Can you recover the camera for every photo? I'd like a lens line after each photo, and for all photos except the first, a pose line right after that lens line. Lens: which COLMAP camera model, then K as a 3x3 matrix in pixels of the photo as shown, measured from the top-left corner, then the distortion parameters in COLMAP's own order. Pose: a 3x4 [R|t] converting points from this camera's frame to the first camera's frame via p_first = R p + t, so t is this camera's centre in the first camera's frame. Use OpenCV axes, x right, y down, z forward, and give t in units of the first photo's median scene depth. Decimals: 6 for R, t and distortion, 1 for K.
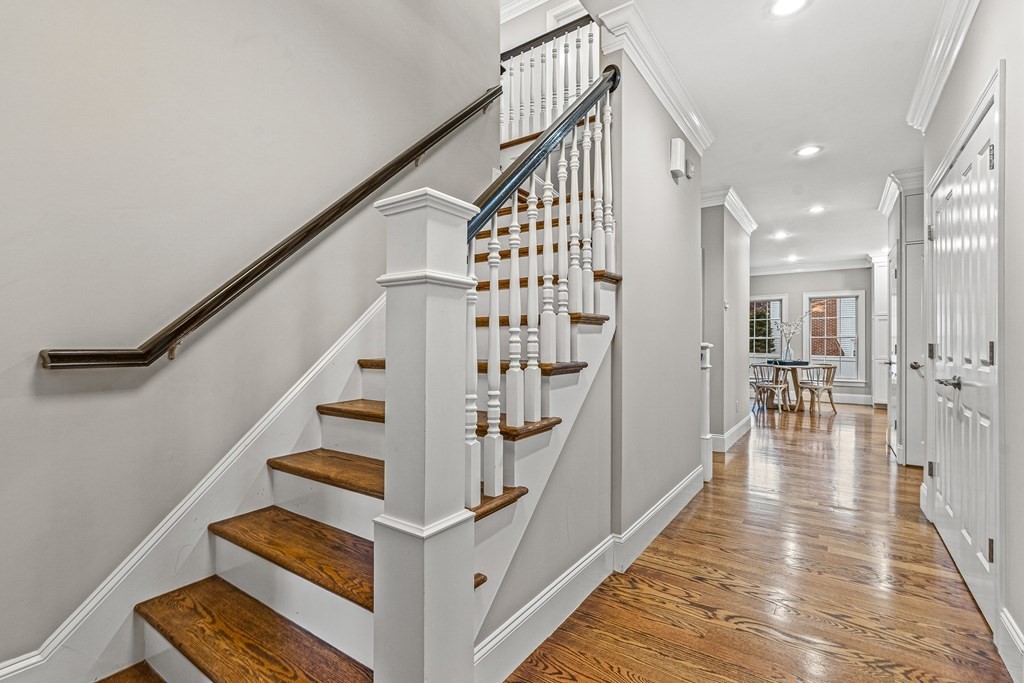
lens RADIAL K [[461.4, 0, 508.7], [0, 461.4, 342.5], [0, 0, 1]] dist [-0.000098, -0.000081]
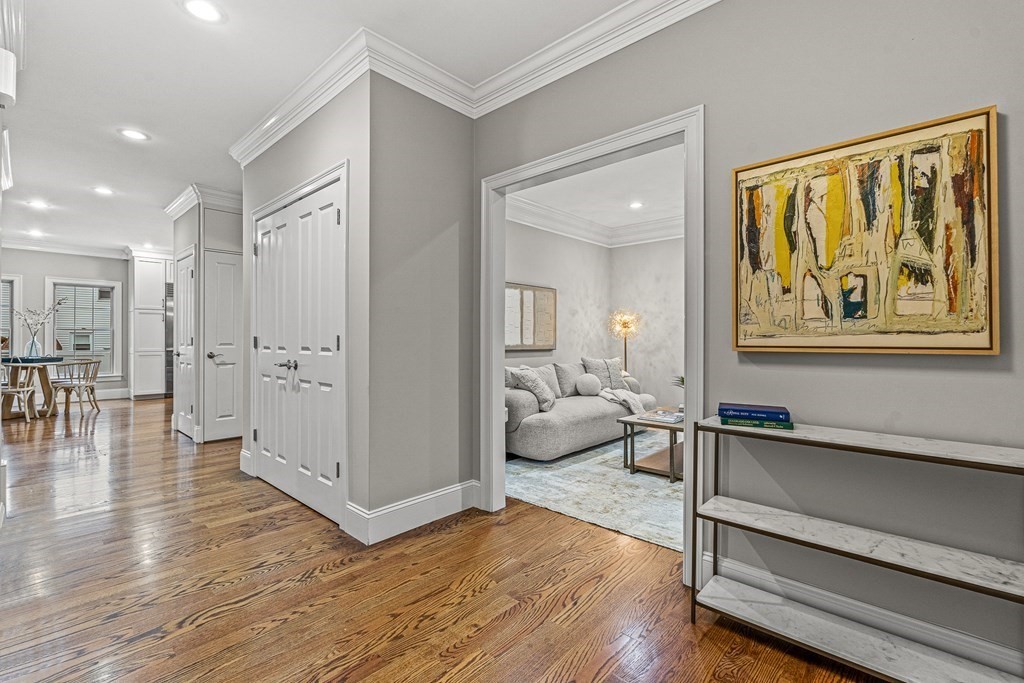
lens RADIAL K [[461.4, 0, 508.7], [0, 461.4, 342.5], [0, 0, 1]] dist [-0.000098, -0.000081]
pose [[0.139762, -0.014576, 0.990078, -0.175268], [-0.001424, 0.999888, 0.014921, -0.001065], [-0.990184, -0.003495, 0.139726, 0.093795]]
